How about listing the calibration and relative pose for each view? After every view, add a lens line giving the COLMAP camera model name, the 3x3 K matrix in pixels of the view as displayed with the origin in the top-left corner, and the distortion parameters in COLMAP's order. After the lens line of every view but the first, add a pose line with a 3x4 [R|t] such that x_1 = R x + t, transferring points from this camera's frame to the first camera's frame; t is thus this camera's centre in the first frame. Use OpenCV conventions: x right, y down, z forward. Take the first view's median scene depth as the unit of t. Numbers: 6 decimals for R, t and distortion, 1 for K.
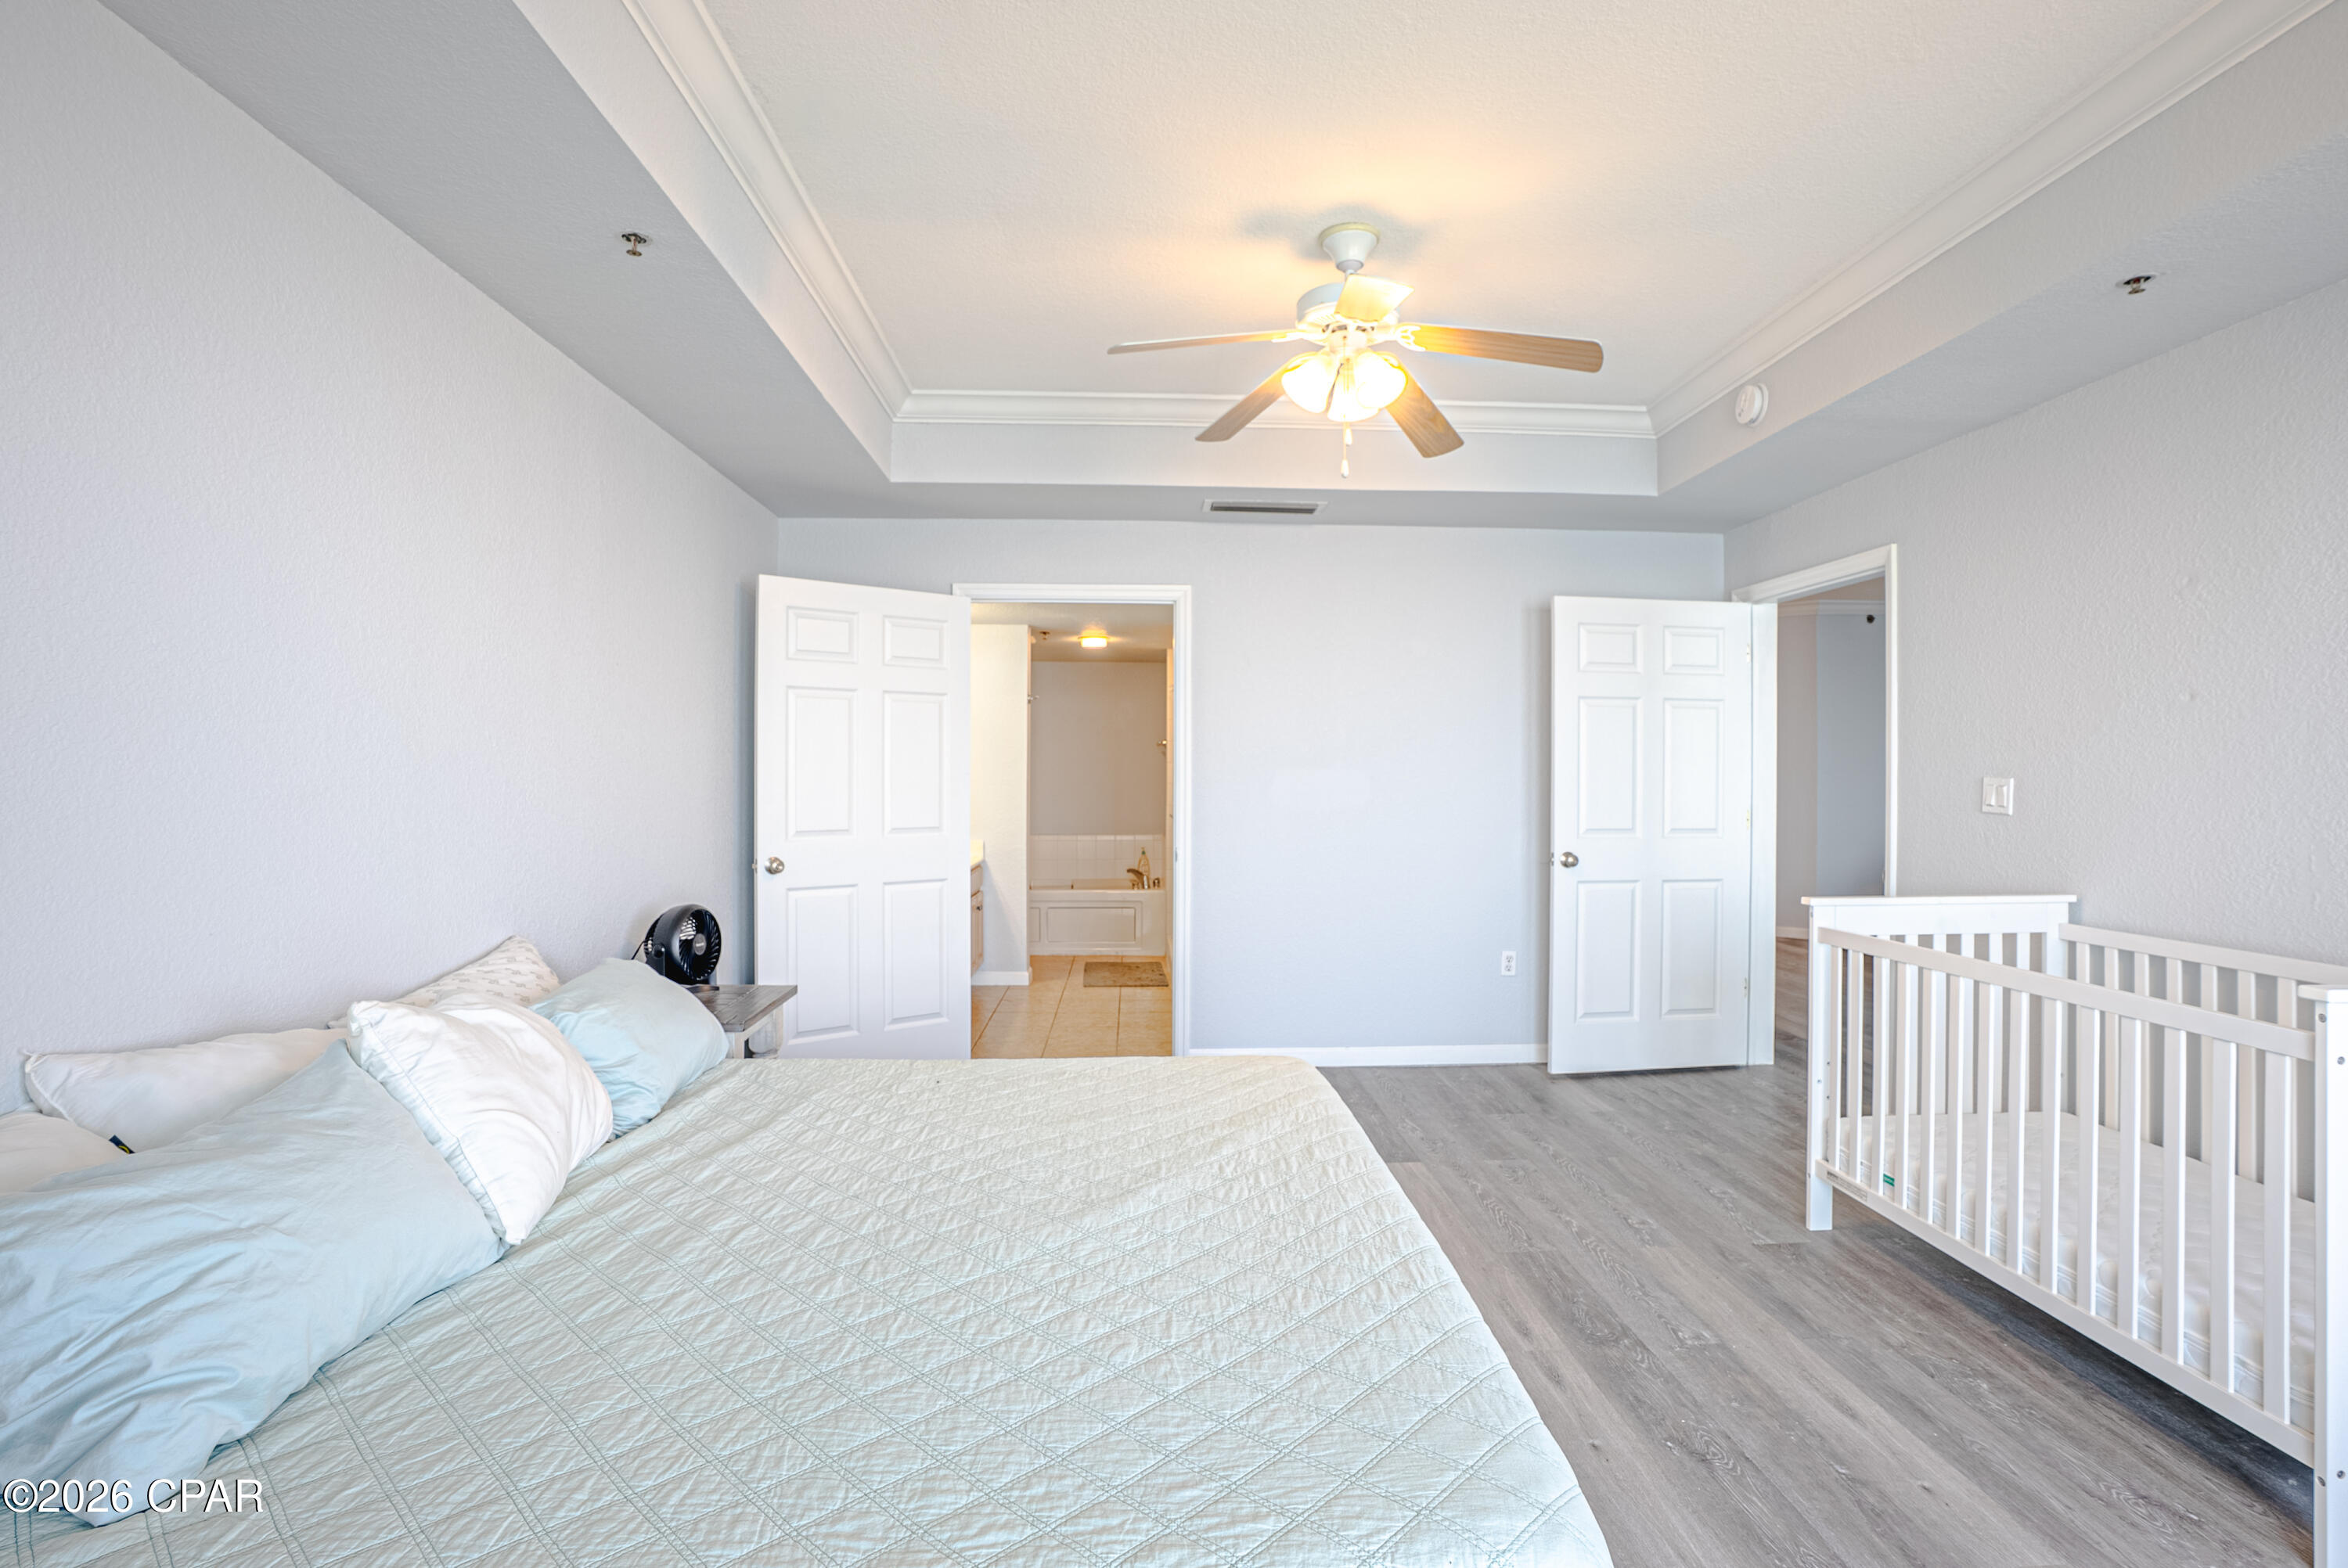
lens RADIAL K [[1091.2, 0, 1177.8], [0, 1091.2, 779.1], [0, 0, 1]] dist [-0.081216, 0.035303]
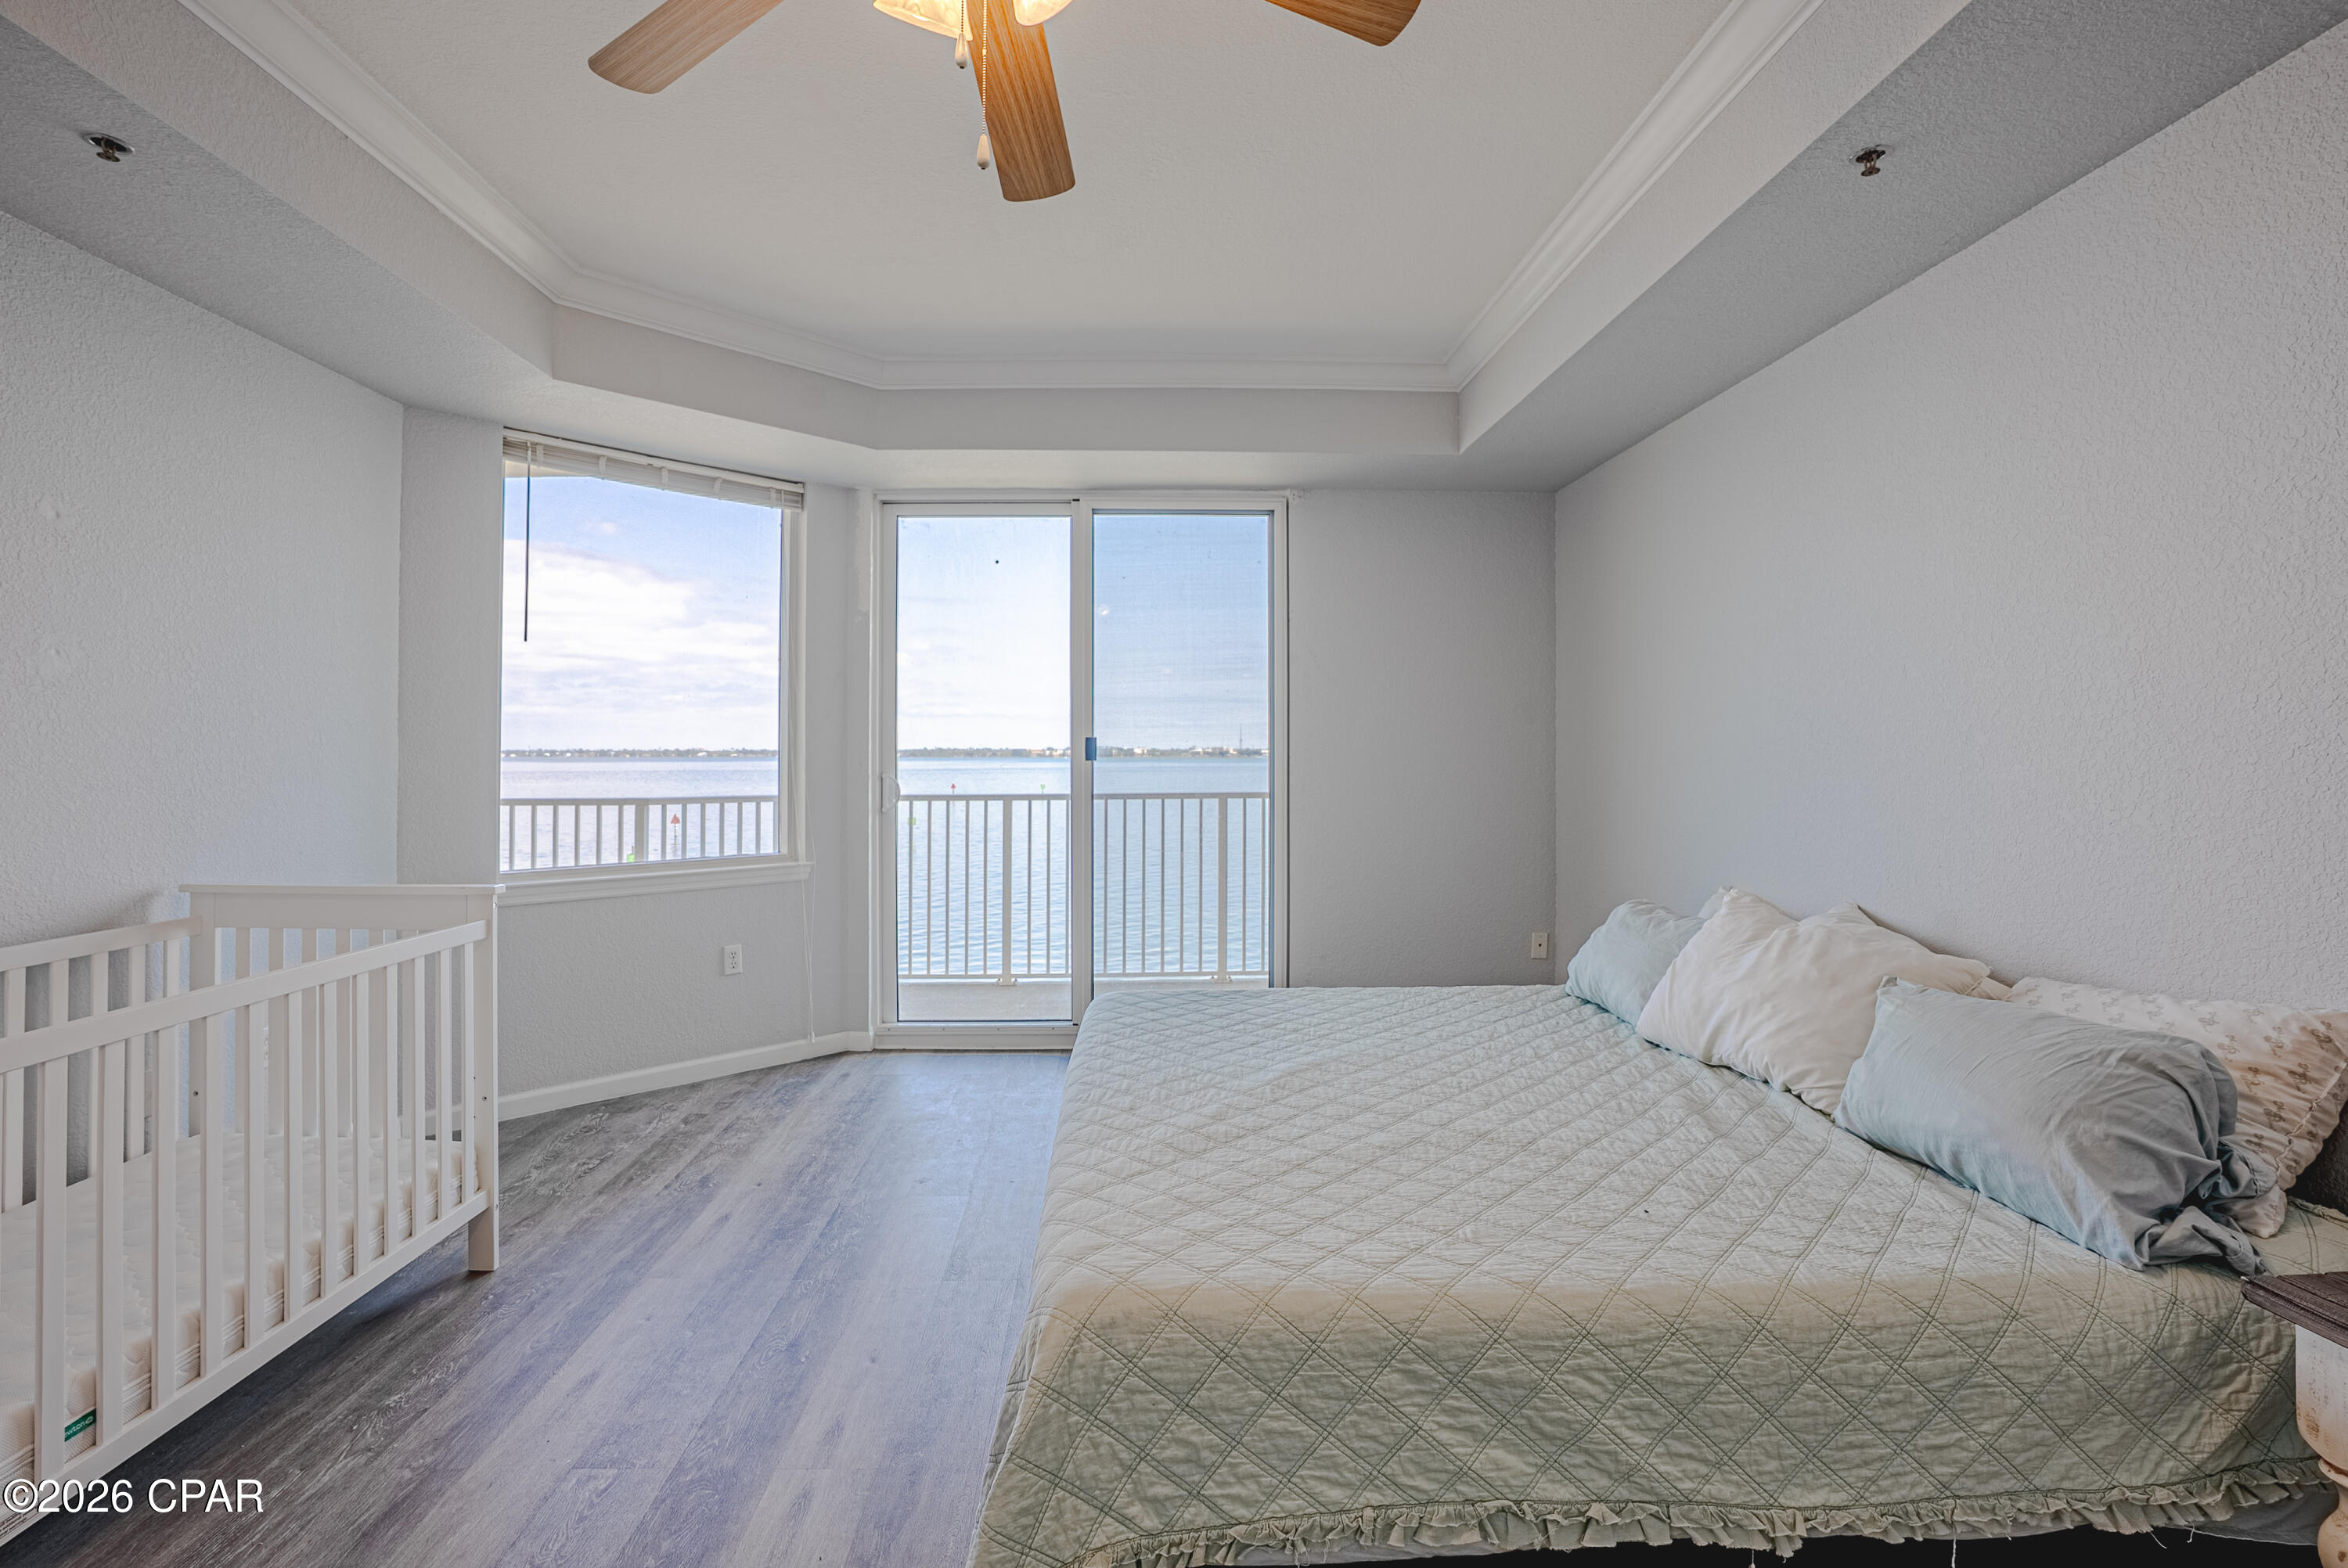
lens RADIAL K [[1105.9, 0, 1157.1], [0, 1105.9, 752.3], [0, 0, 1]] dist [-0.075429, 0.031826]
pose [[-0.999773, -0.004782, 0.020764, 0.064058], [-0.004852, 0.999983, -0.003330, 0.002228], [-0.020748, -0.003430, -0.999779, 1.707959]]
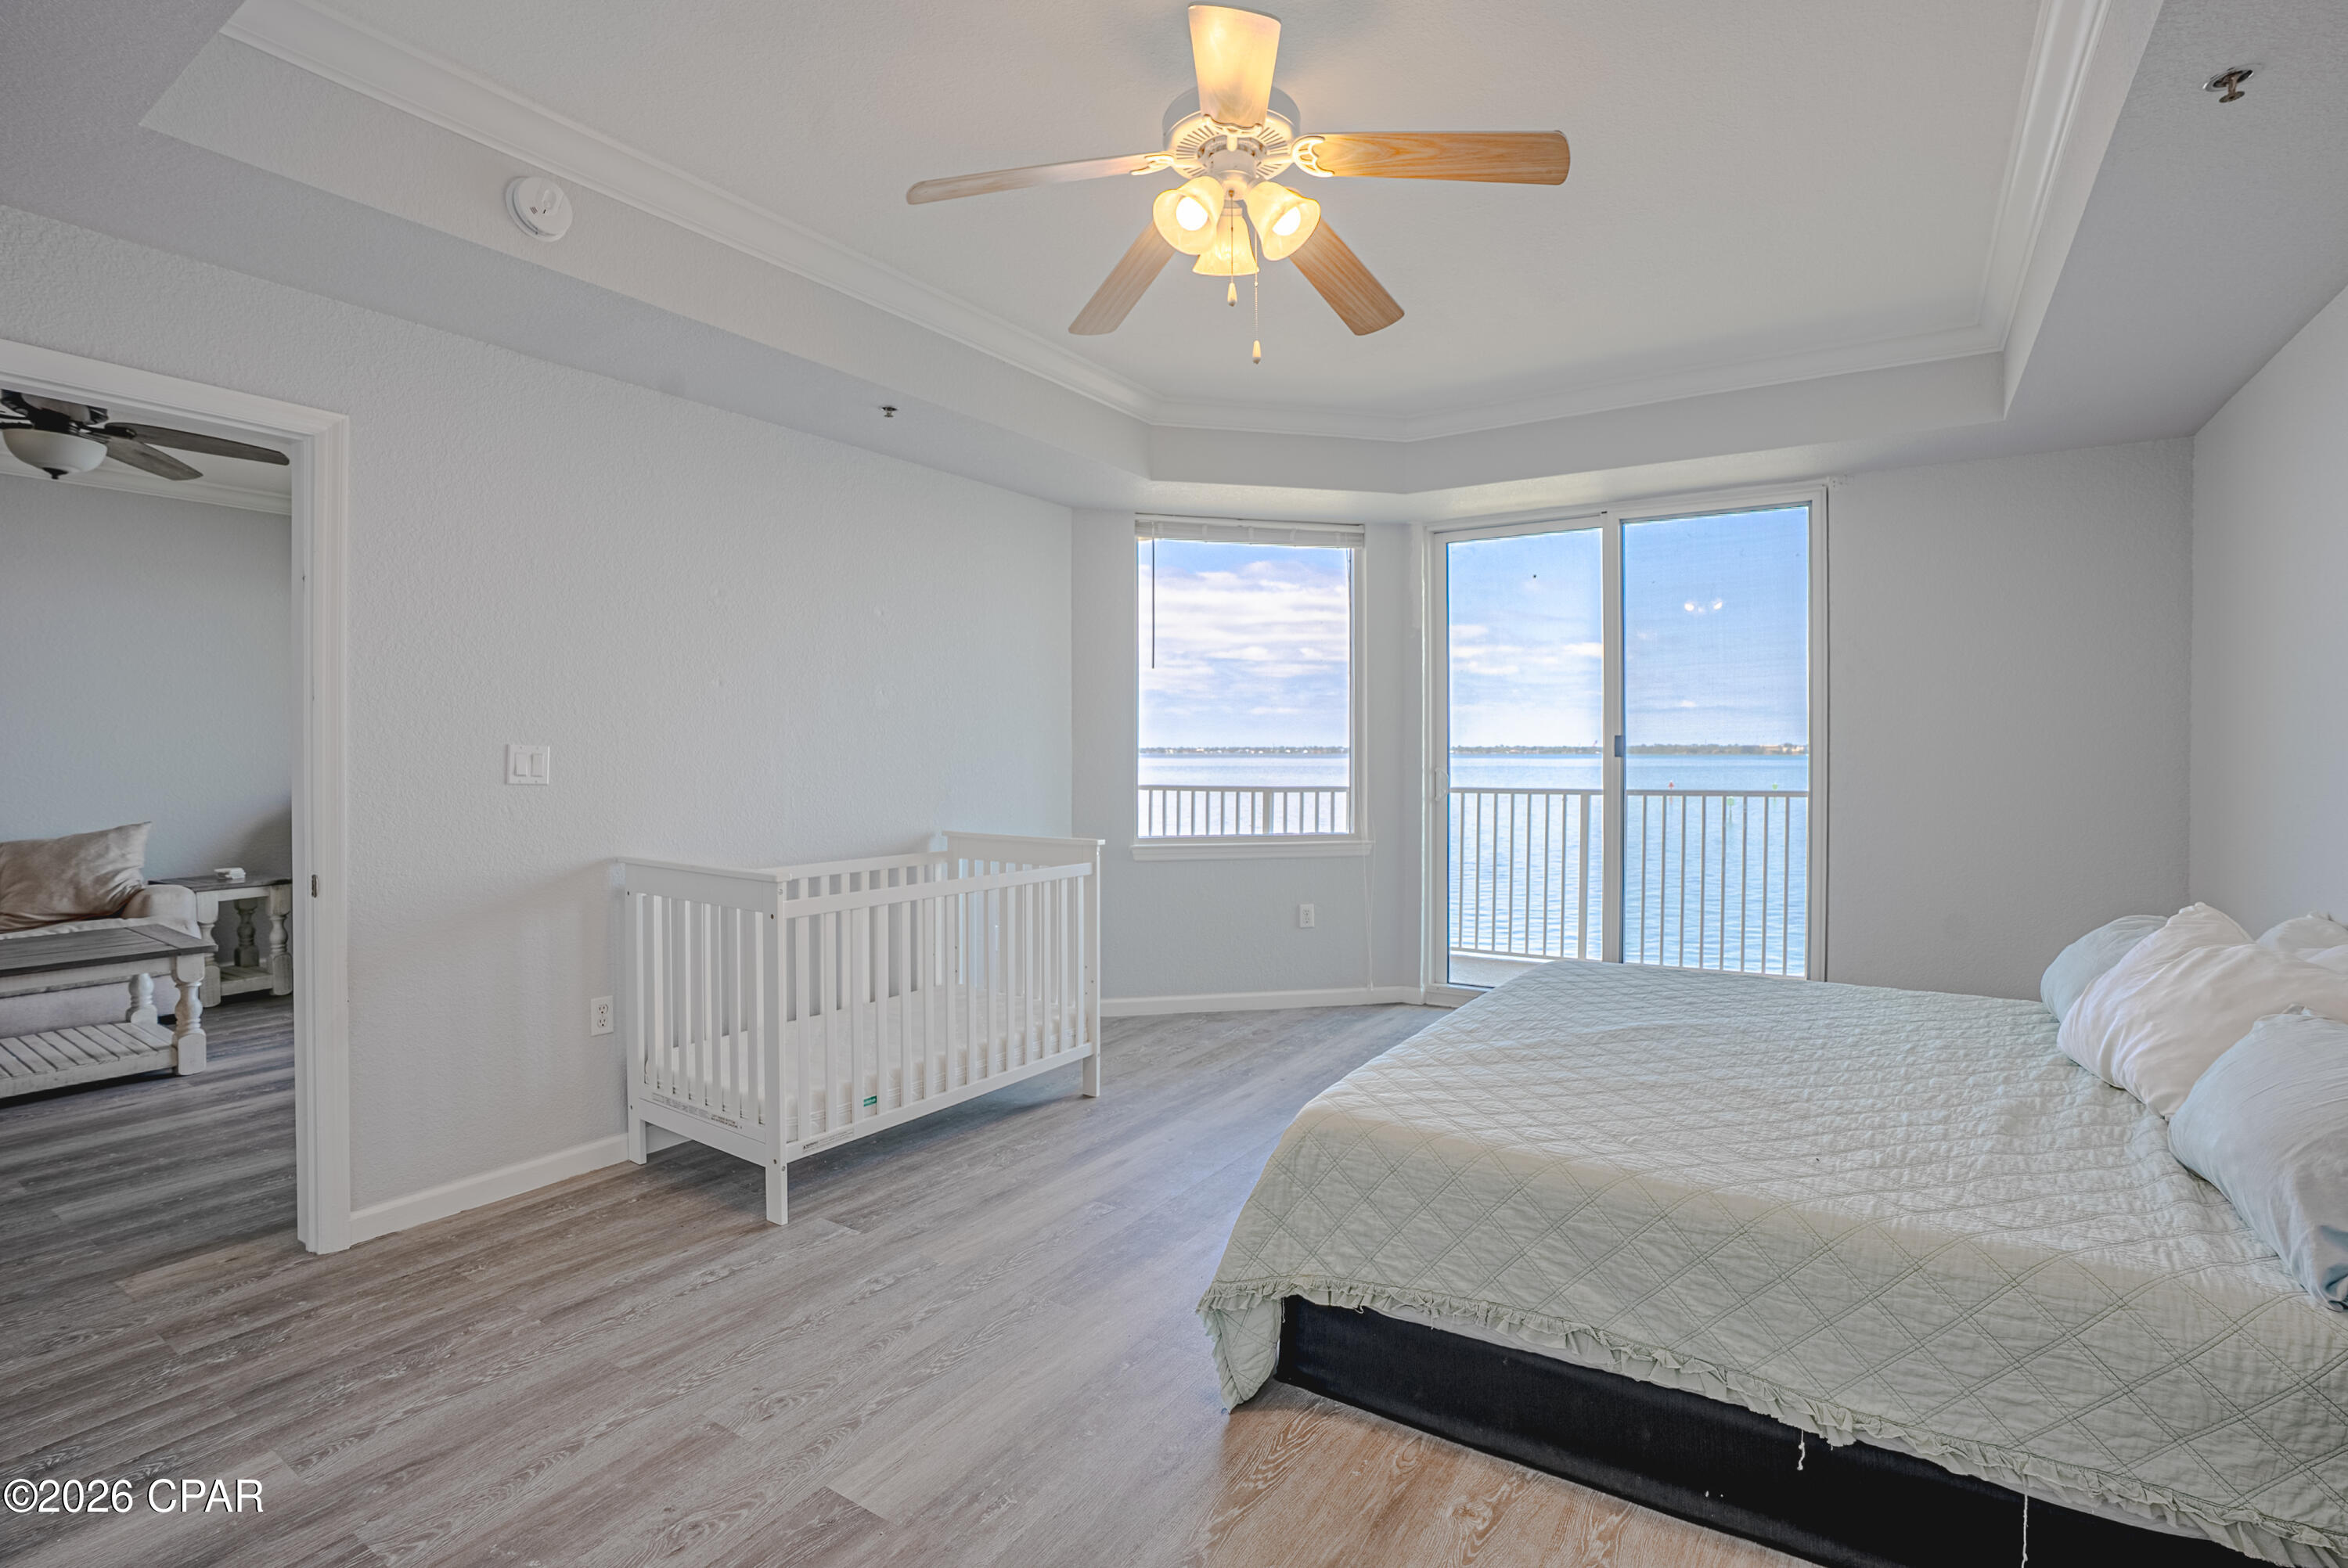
lens RADIAL K [[1091.2, 0, 1177.8], [0, 1091.2, 779.1], [0, 0, 1]] dist [-0.081216, 0.035303]
pose [[-0.809065, -0.019132, 0.587408, -0.290104], [-0.004233, 0.999634, 0.026727, 0.001734], [-0.587704, 0.019137, -0.808850, 1.878713]]
